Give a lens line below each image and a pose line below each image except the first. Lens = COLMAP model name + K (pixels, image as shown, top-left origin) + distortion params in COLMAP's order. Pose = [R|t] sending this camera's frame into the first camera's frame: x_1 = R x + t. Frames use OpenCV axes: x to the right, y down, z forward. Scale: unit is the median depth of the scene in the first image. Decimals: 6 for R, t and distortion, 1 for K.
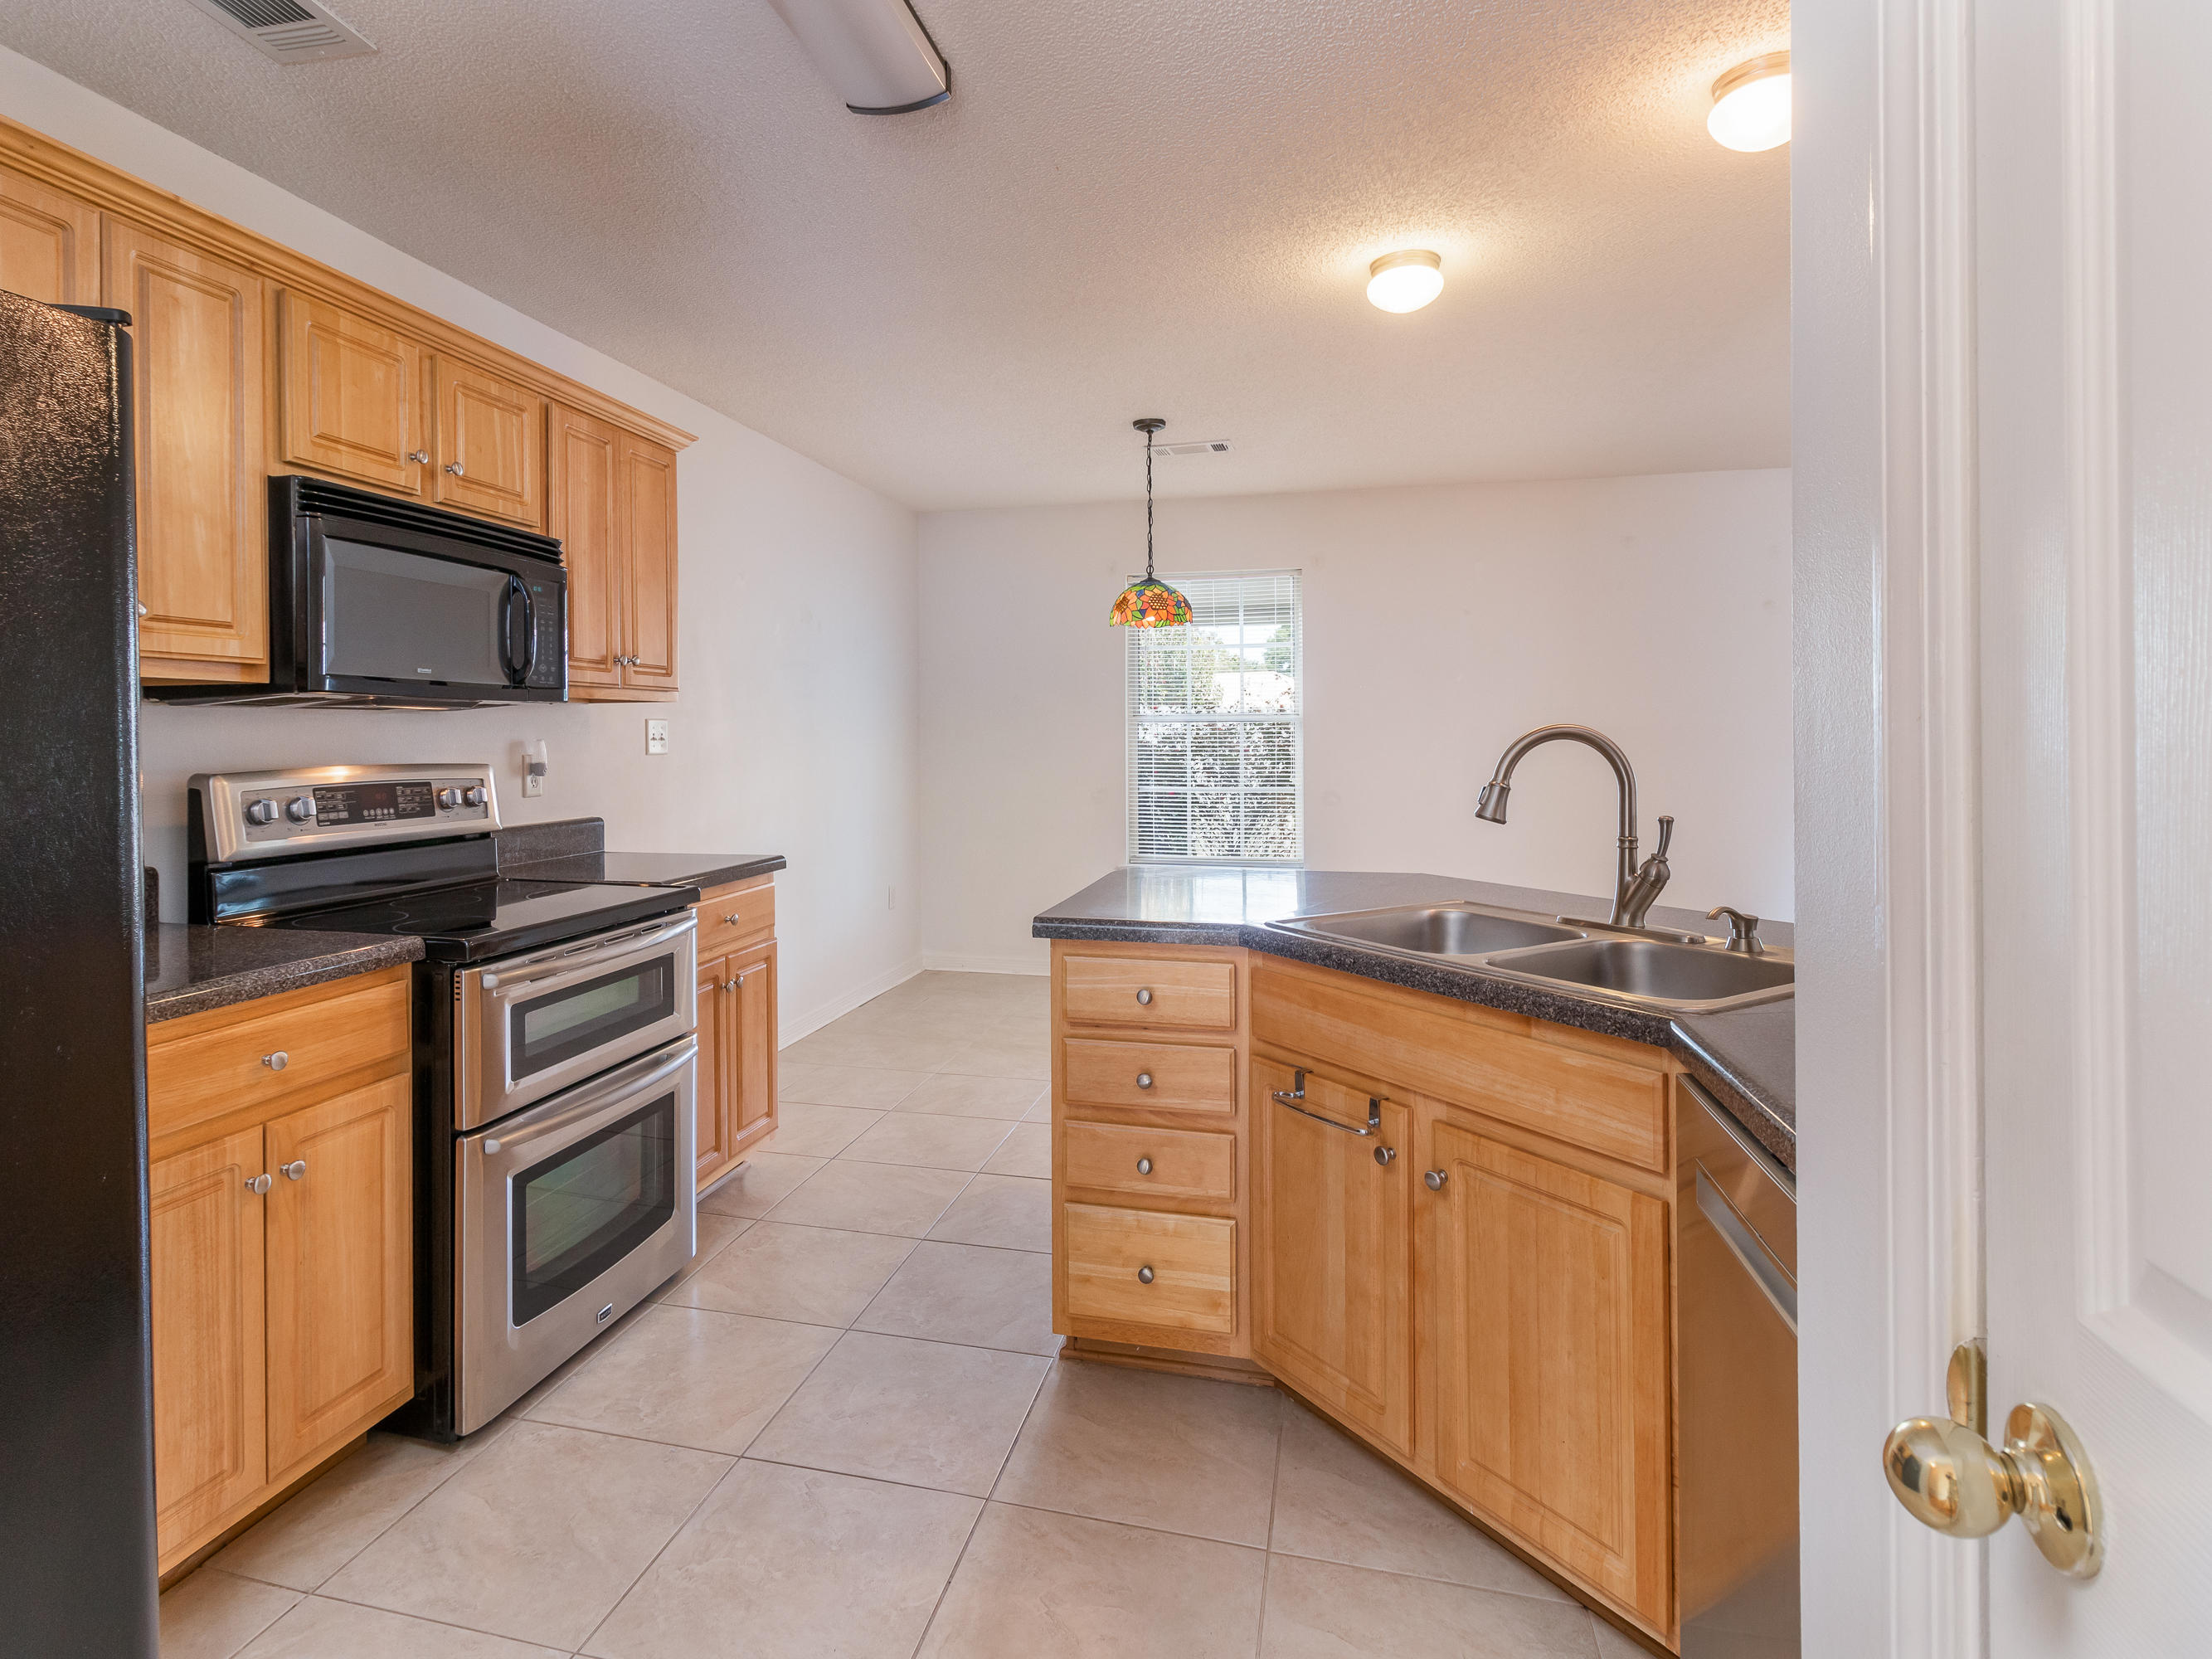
lens RADIAL K [[1166.5, 0, 1029.1], [0, 1166.5, 730.3], [0, 0, 1]] dist [-0.001208, -0.000256]
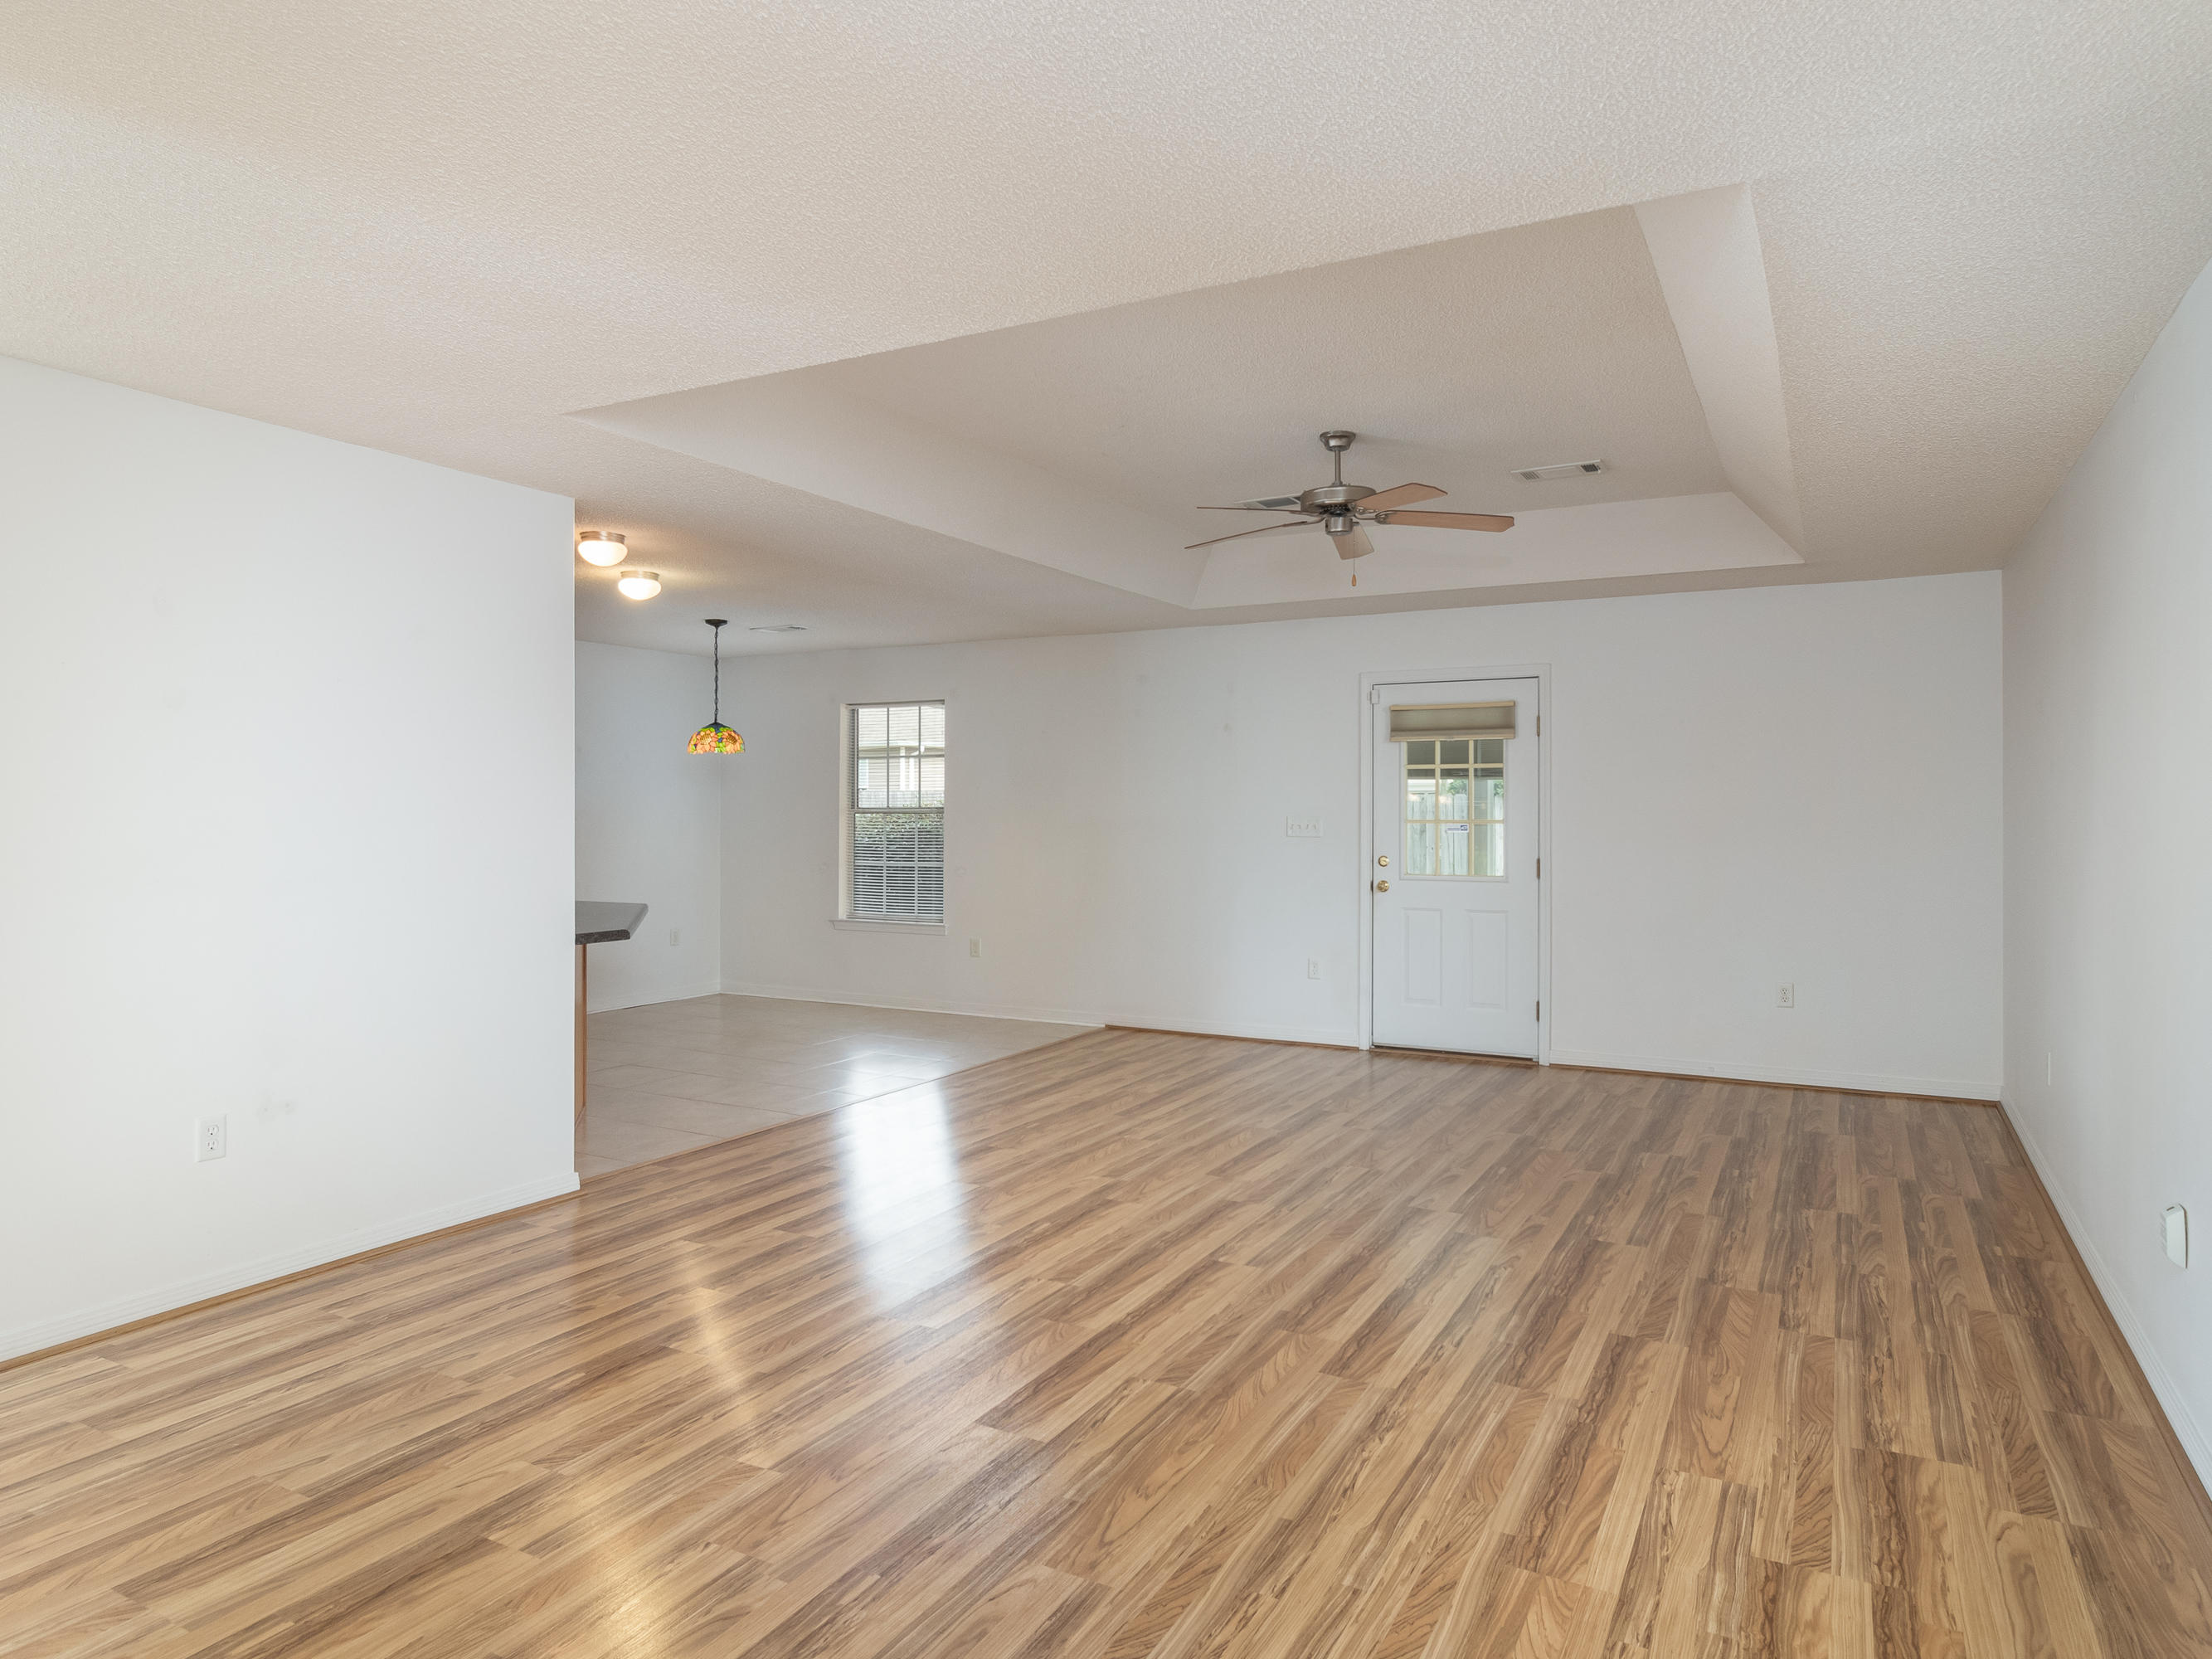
lens RADIAL K [[1308.4, 0, 1098.6], [0, 1308.4, 825.5], [0, 0, 1]] dist [-0.005543, -0.001052]
pose [[0.968297, 0.008259, -0.249667, 1.537978], [-0.004055, 0.999841, 0.017347, -0.040794], [0.249771, -0.015785, 0.968176, -0.812709]]
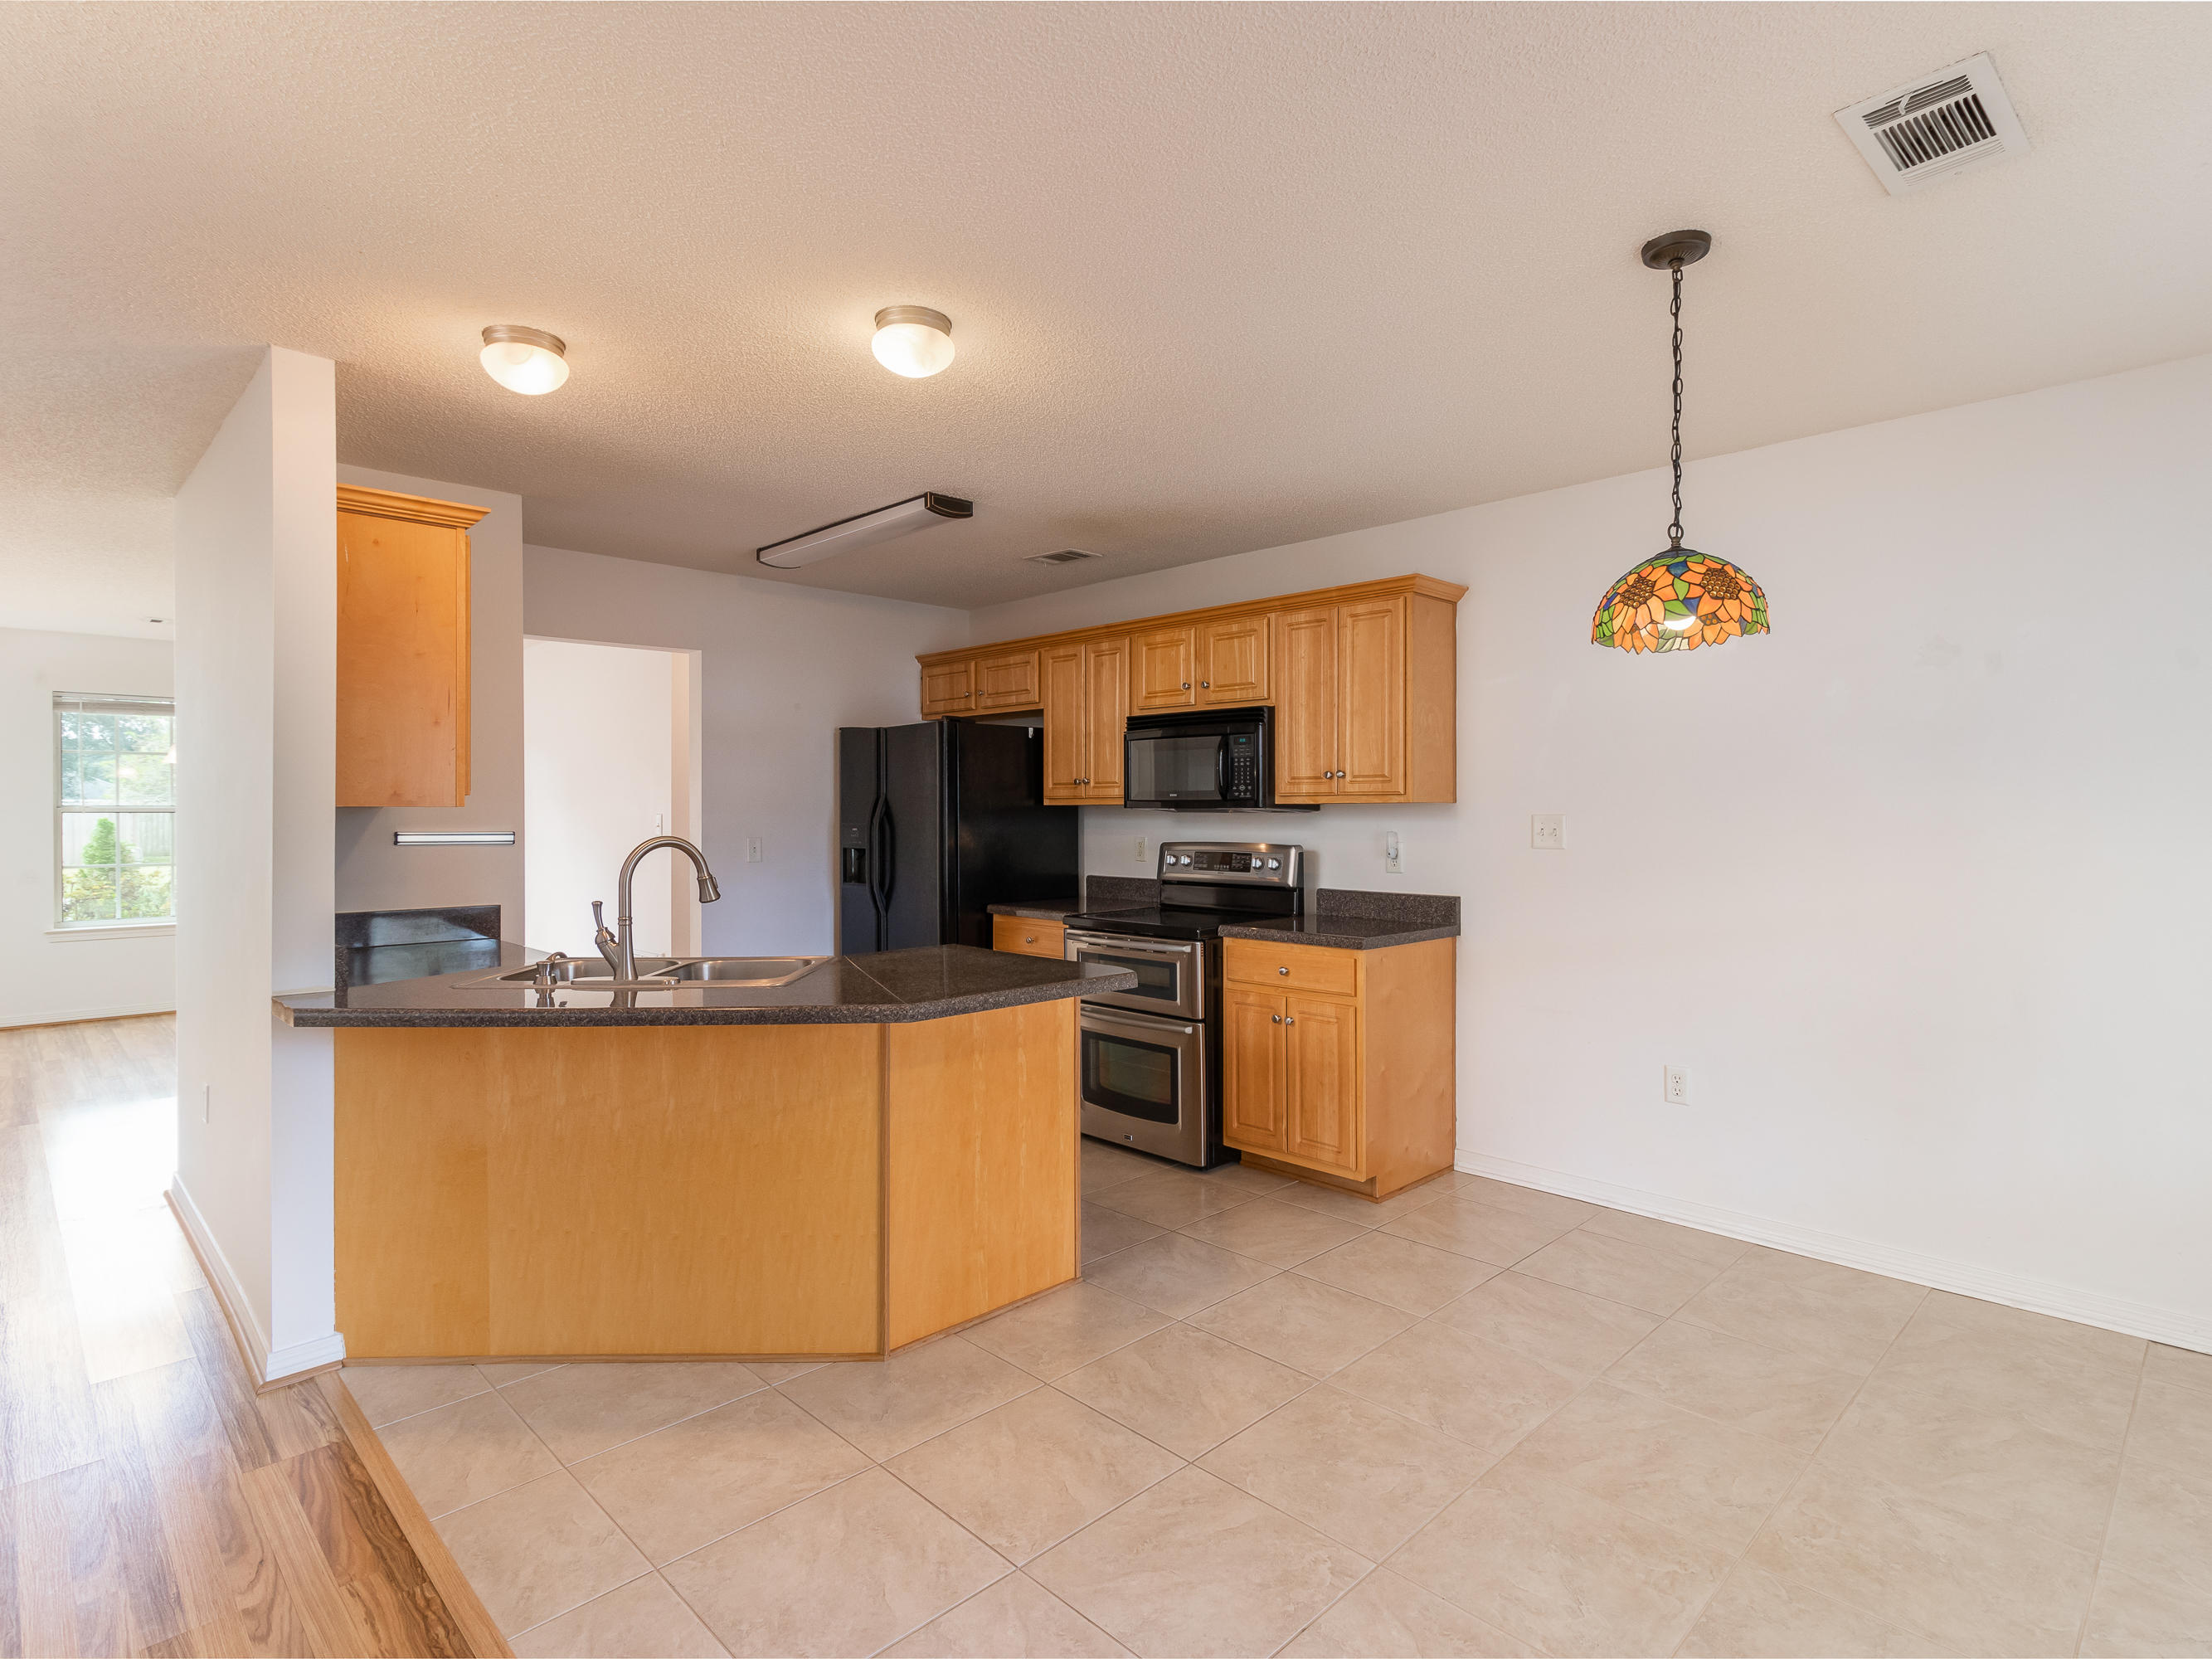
lens RADIAL K [[1143.7, 0, 1143.9], [0, 1143.7, 807.6], [0, 0, 1]] dist [-0.004270, 0.001145]
pose [[-0.497126, 0.004599, -0.867666, 0.991285], [0.009000, 0.999959, 0.000143, -0.024893], [0.867632, -0.007738, -0.497147, 1.577876]]
